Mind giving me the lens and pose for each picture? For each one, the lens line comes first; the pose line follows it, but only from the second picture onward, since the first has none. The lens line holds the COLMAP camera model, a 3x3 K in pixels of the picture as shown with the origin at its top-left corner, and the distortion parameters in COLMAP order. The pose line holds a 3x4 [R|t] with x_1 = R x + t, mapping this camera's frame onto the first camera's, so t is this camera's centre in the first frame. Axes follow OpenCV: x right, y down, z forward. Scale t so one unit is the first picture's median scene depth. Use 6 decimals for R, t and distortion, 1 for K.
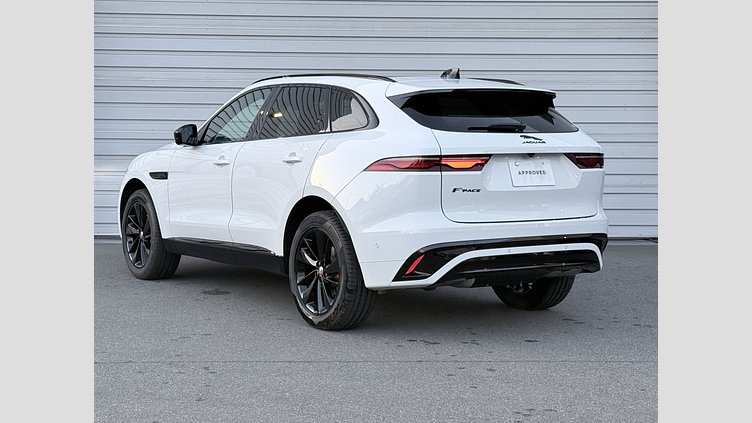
lens RADIAL K [[1965.4, 0, 375.9], [0, 1965.4, 212.8], [0, 0, 1]] dist [-0.172342, 0.000000]
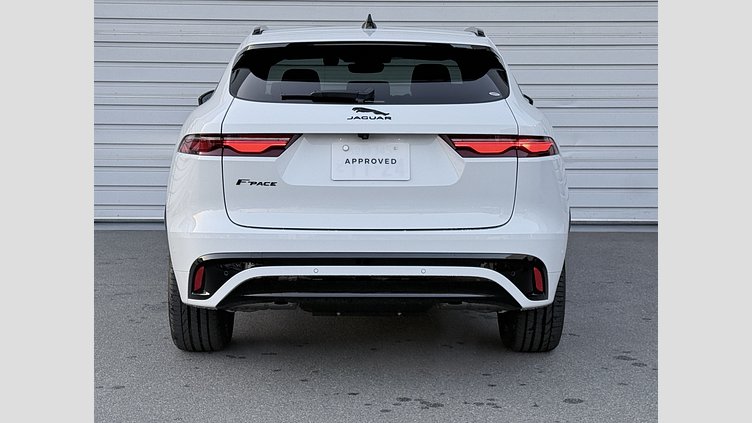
lens RADIAL K [[1965.4, 0, 376.0], [0, 1965.4, 211.9], [0, 0, 1]] dist [-0.172342, 0.000000]
pose [[0.827916, 0.046123, -0.558953, 0.477589], [-0.037038, 0.998934, 0.027569, -0.021845], [0.559628, -0.002123, 0.828741, 0.416799]]
